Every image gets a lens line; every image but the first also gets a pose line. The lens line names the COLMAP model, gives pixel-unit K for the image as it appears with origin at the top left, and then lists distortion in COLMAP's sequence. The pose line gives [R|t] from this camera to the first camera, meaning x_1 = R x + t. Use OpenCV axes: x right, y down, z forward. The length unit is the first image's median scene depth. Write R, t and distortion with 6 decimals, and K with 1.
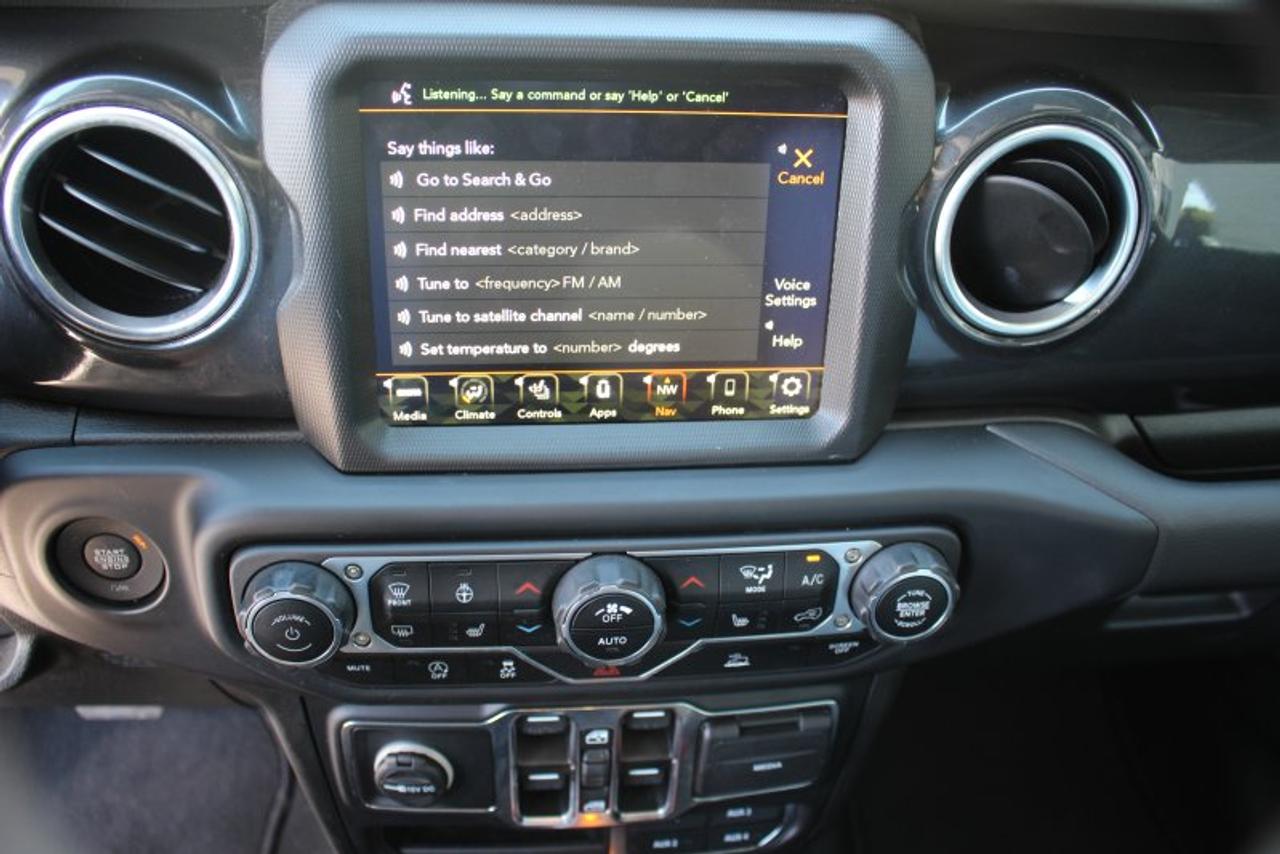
lens RADIAL K [[1058.1, 0, 638.3], [0, 1058.1, 421.2], [0, 0, 1]] dist [-0.154999, 0.116328]
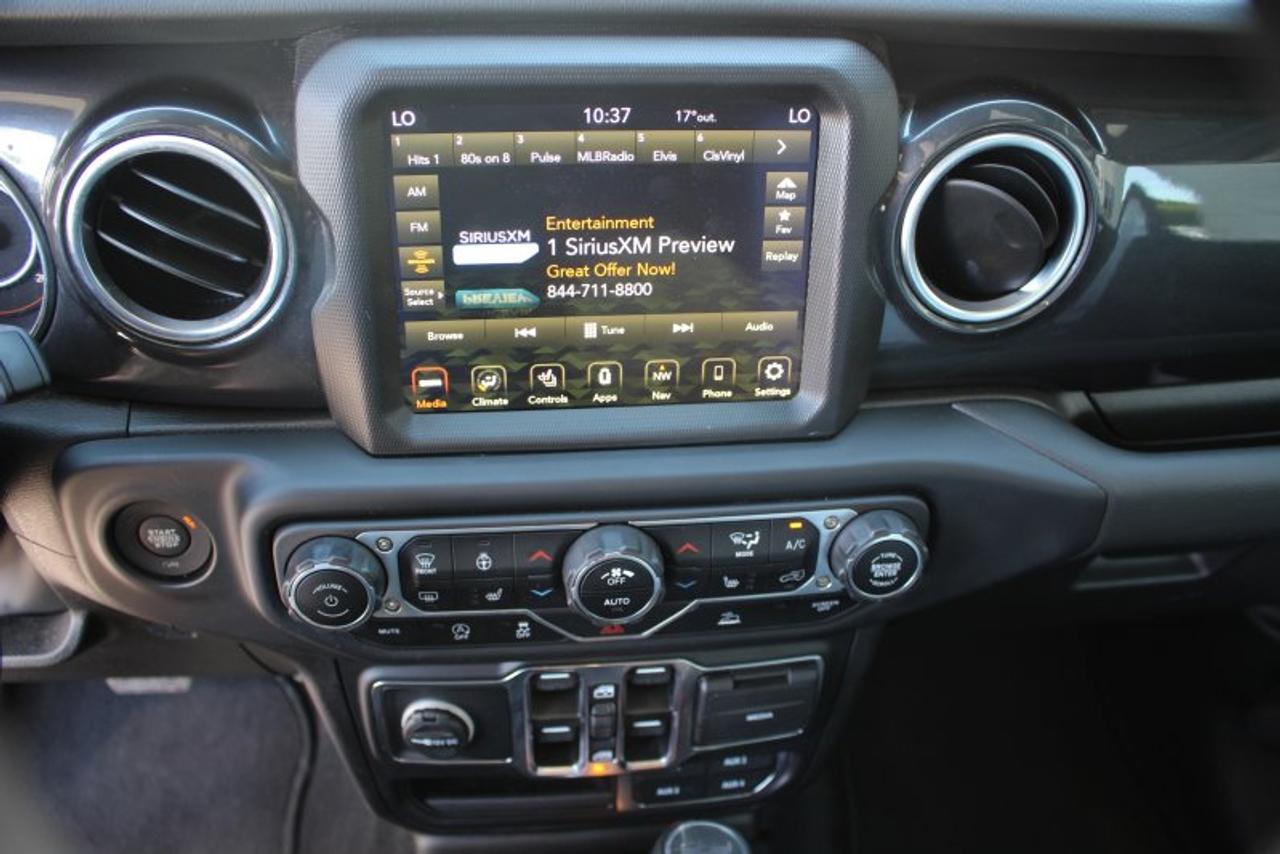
lens RADIAL K [[1058.1, 0, 638.5], [0, 1058.1, 434.0], [0, 0, 1]] dist [-0.154999, 0.116328]
pose [[0.999857, -0.016855, 0.001136, 0.000101], [0.016806, 0.999268, 0.034361, -0.007615], [-0.001714, -0.034337, 0.999409, -0.112356]]
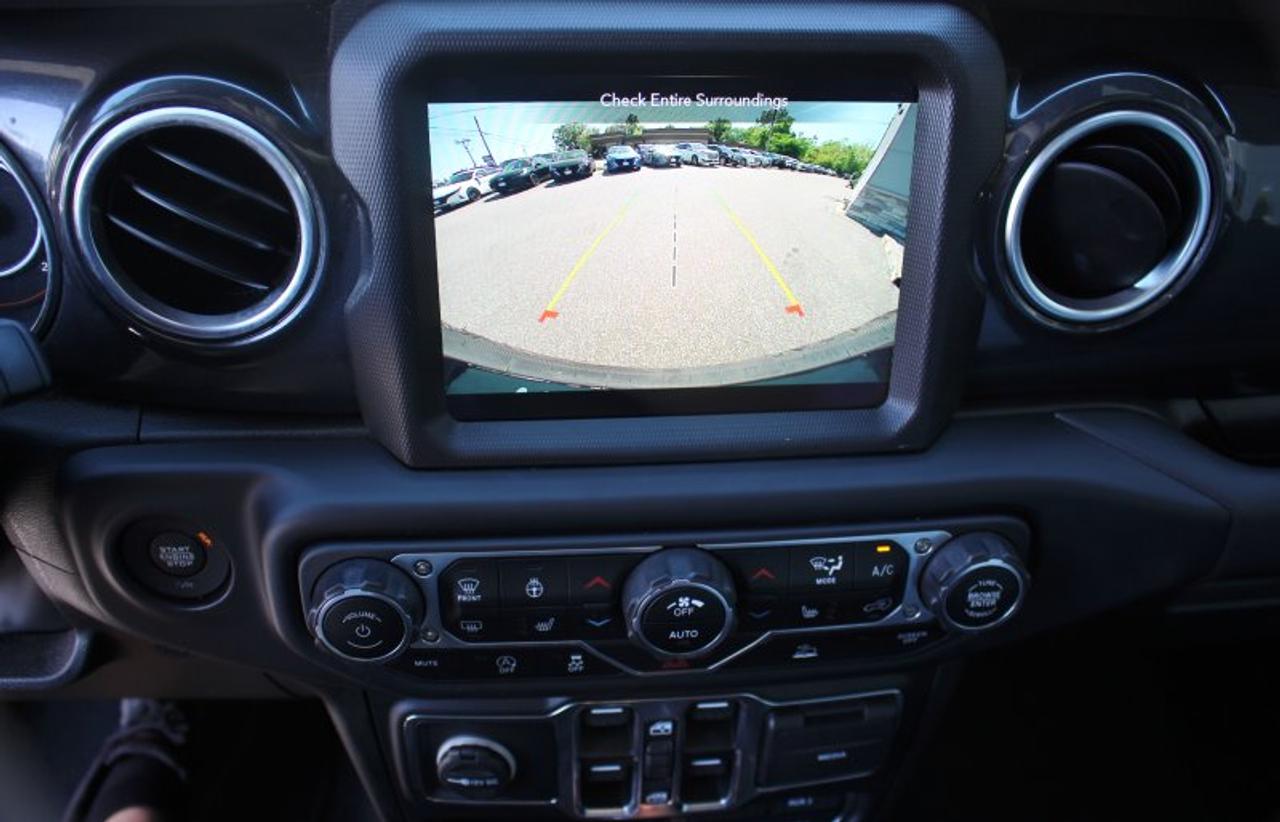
lens RADIAL K [[1081.4, 0, 641.5], [0, 1081.4, 404.3], [0, 0, 1]] dist [-0.150397, 0.104402]
pose [[0.999726, -0.010626, -0.020881, -0.039424], [0.010818, 0.999900, 0.009115, -0.017921], [0.020782, -0.009338, 0.999740, -0.015521]]
